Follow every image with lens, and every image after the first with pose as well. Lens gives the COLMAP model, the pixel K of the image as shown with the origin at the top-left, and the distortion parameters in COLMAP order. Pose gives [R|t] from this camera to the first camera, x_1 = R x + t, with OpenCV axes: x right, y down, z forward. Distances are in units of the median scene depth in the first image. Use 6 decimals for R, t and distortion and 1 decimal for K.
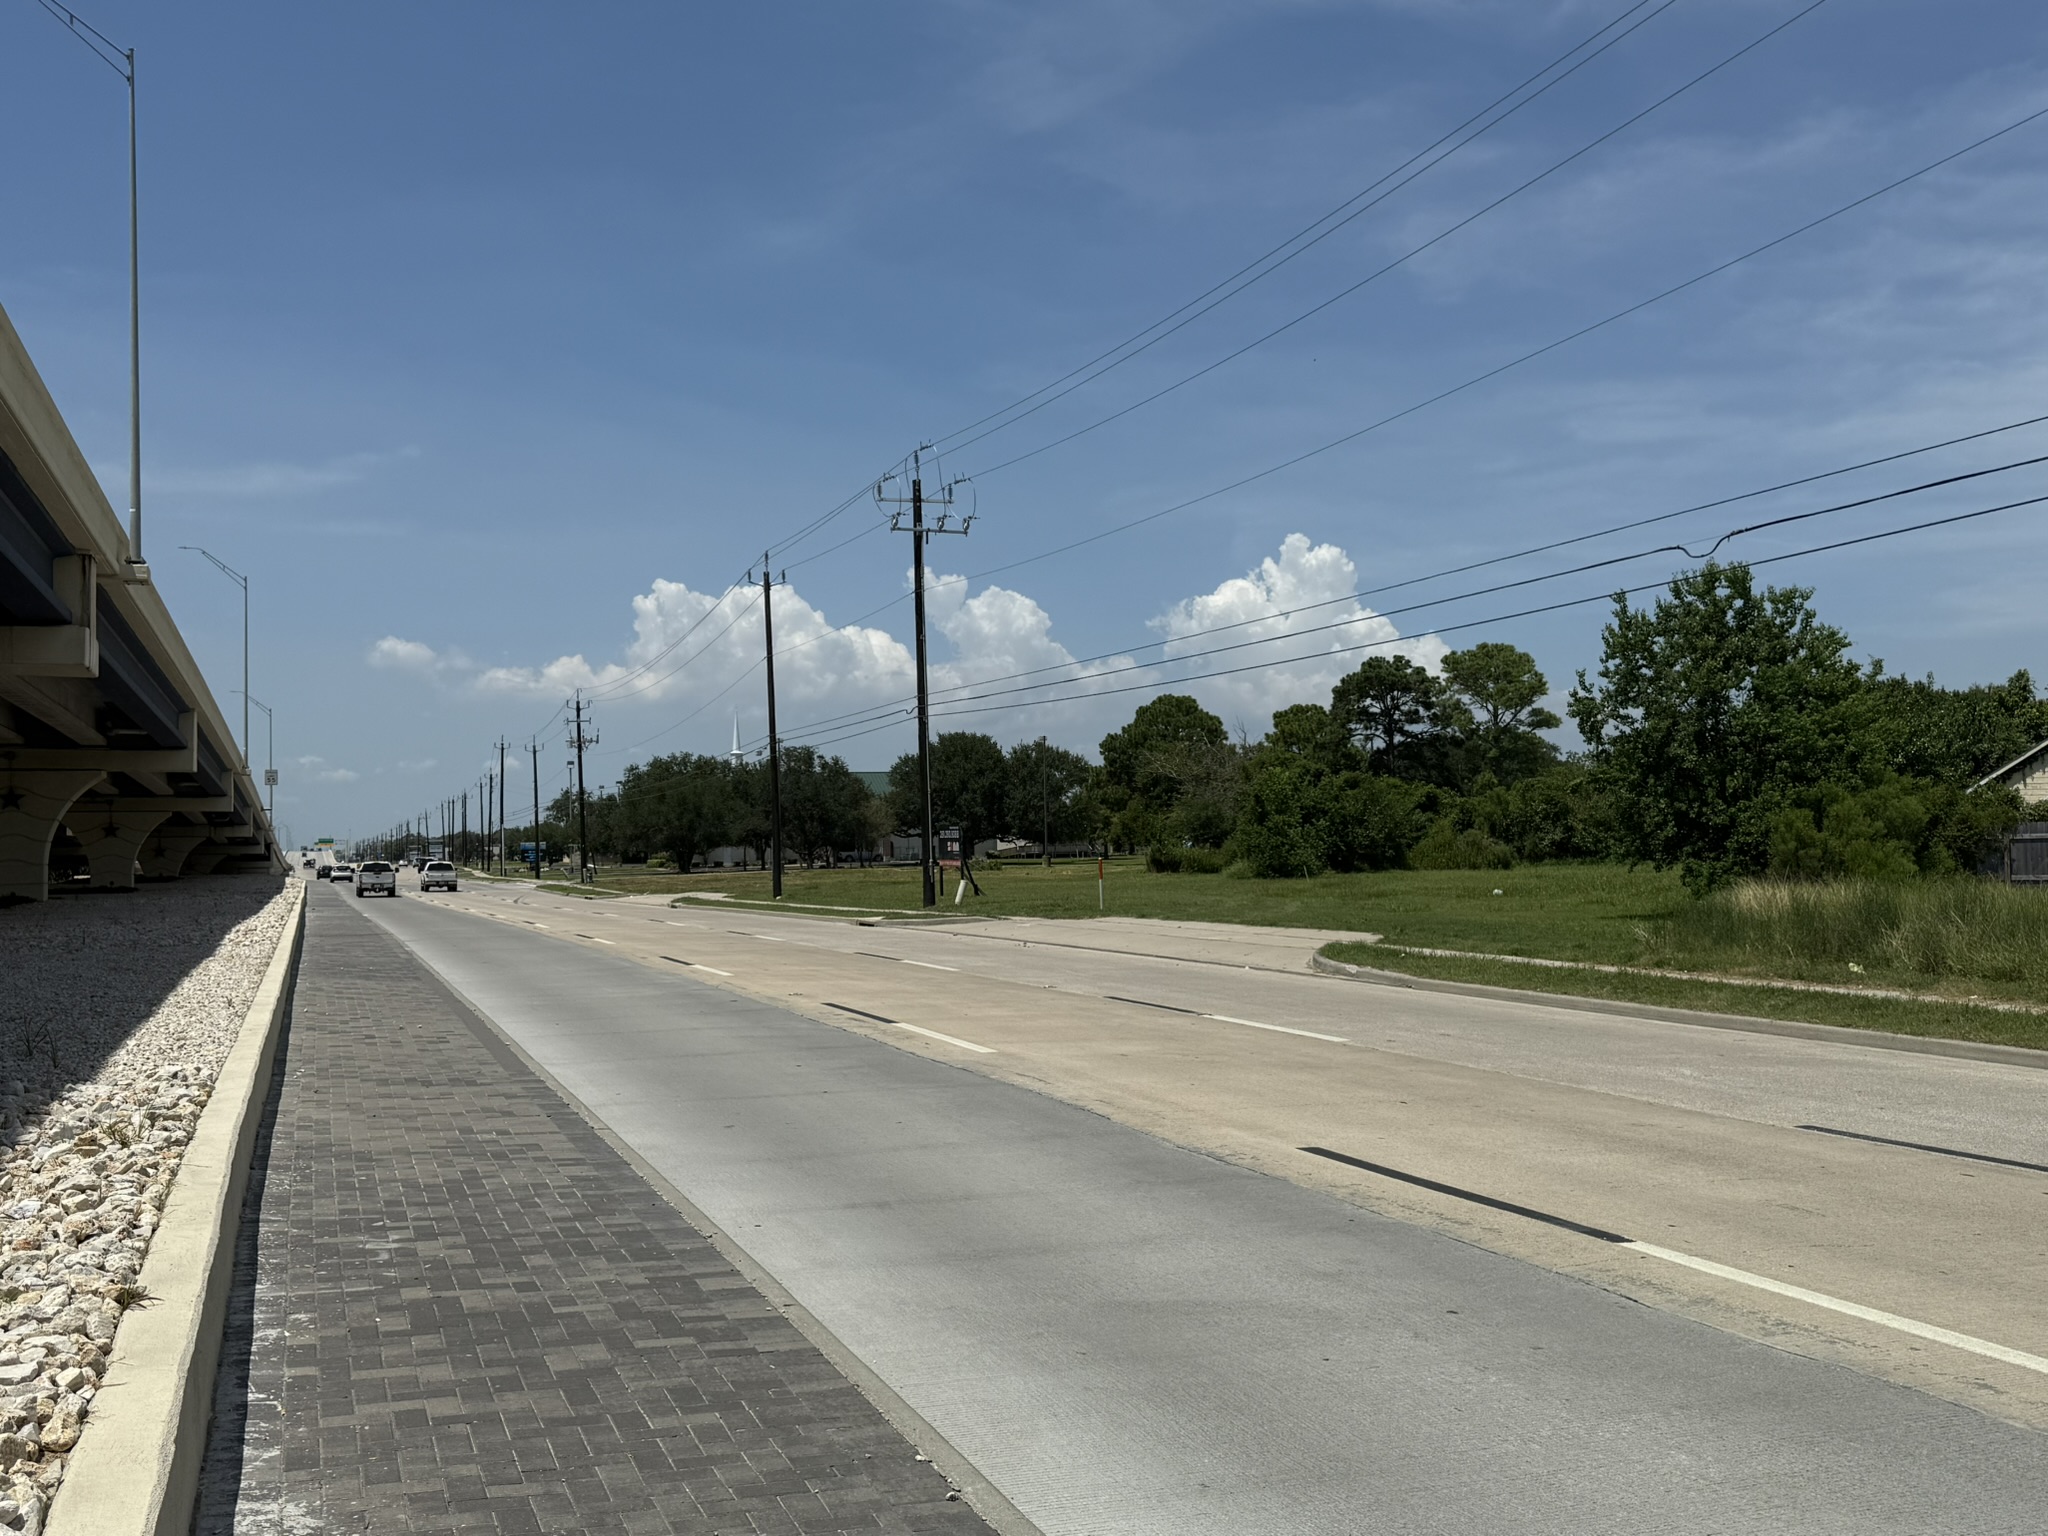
lens RADIAL K [[1915.5, 0, 1024.0], [0, 1915.5, 768.0], [0, 0, 1]] dist [0.125284, -0.001655]
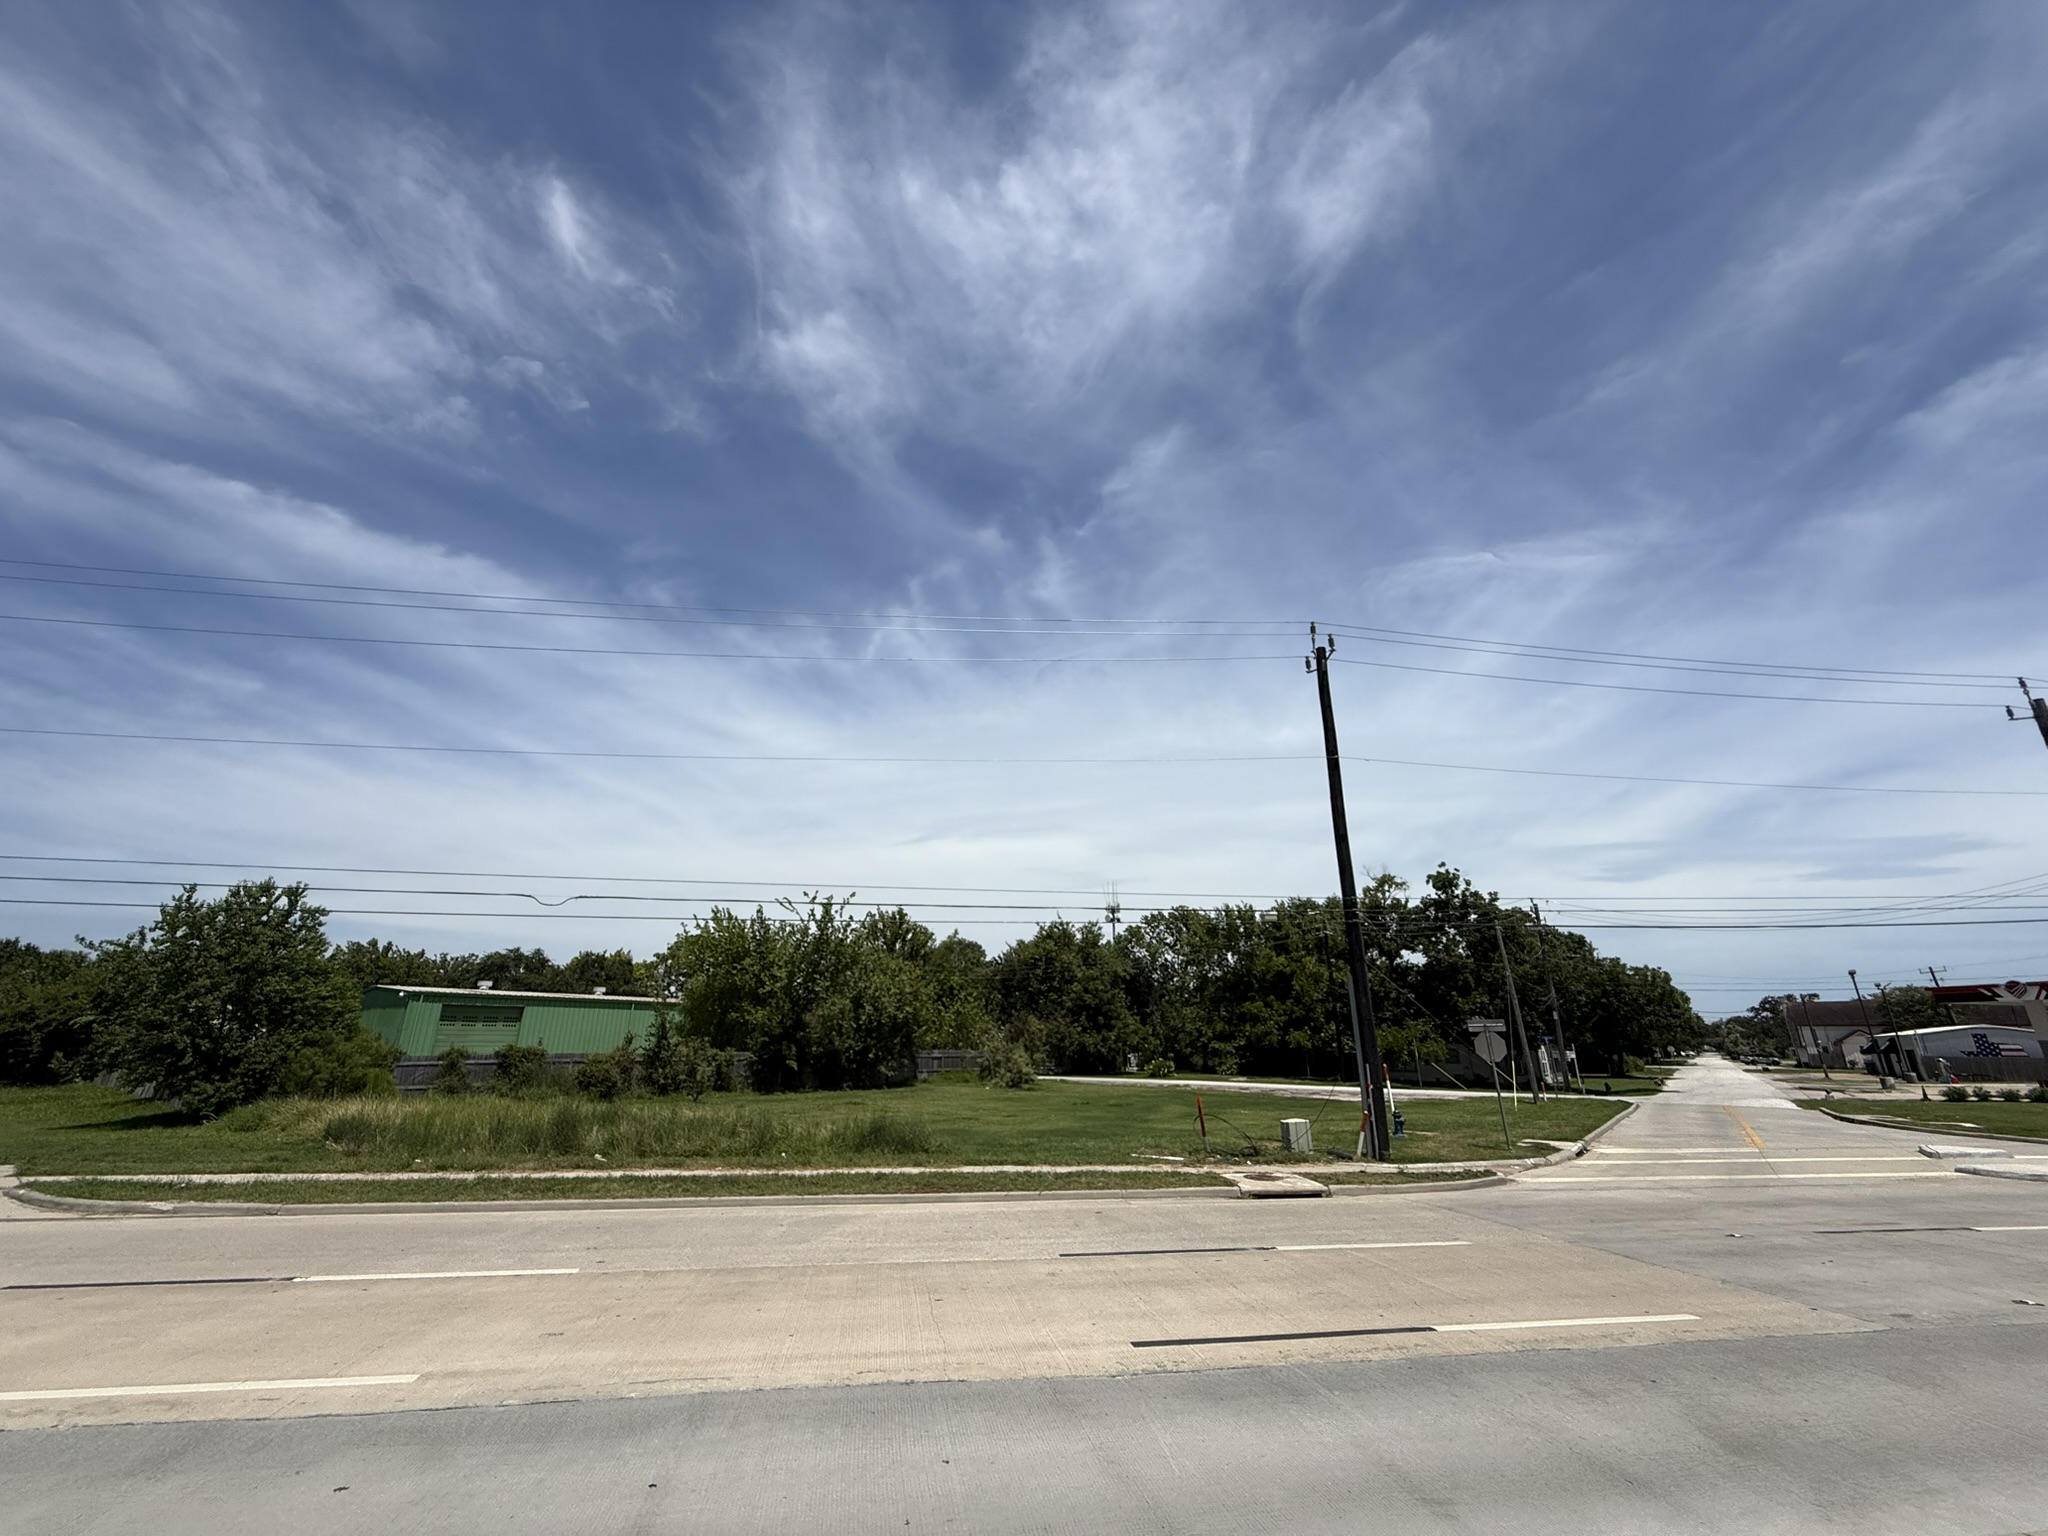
lens RADIAL K [[814.9, 0, 1013.1], [0, 814.9, 769.5], [0, 0, 1]] dist [0.000696, 0.000005]
pose [[0.185702, 0.331471, 0.925009, -0.176874], [-0.050881, 0.943364, -0.327833, -0.003462], [-0.981288, 0.013813, 0.192050, 0.281493]]
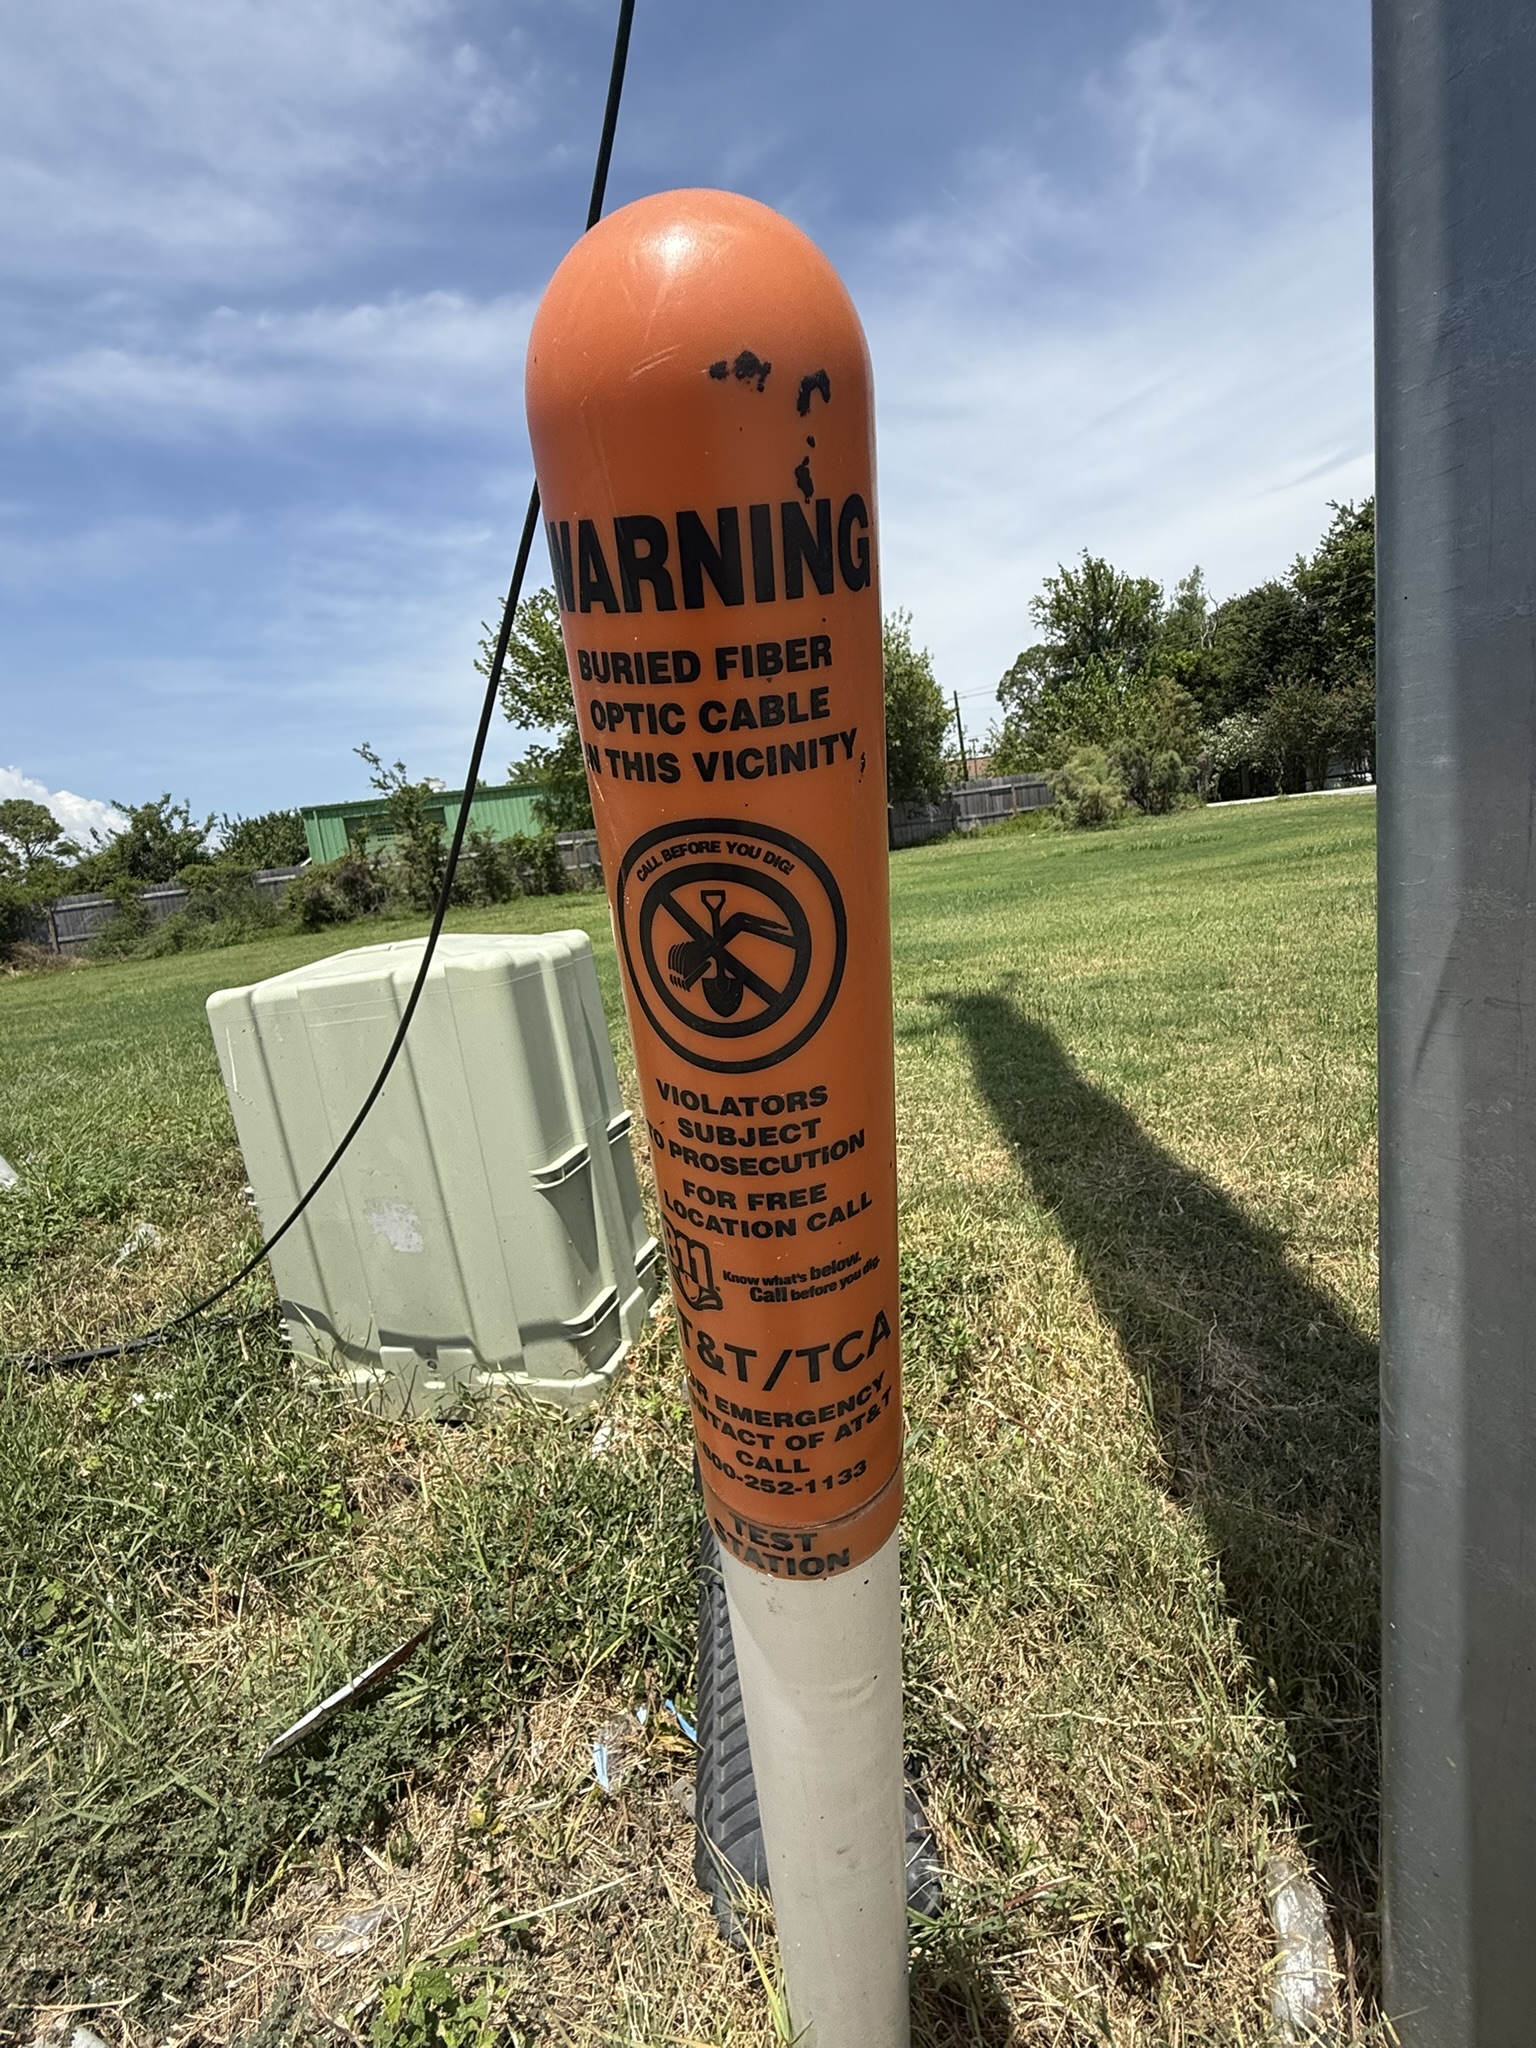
lens RADIAL K [[1000.8, 0, 763.7], [0, 1000.8, 1014.4], [0, 0, 1]] dist [0.000172, 0.000300]
pose [[0.715819, -0.189657, 0.672037, 0.369777], [0.087964, 0.979234, 0.182658, 0.022302], [-0.692723, -0.071635, 0.717637, 0.167723]]
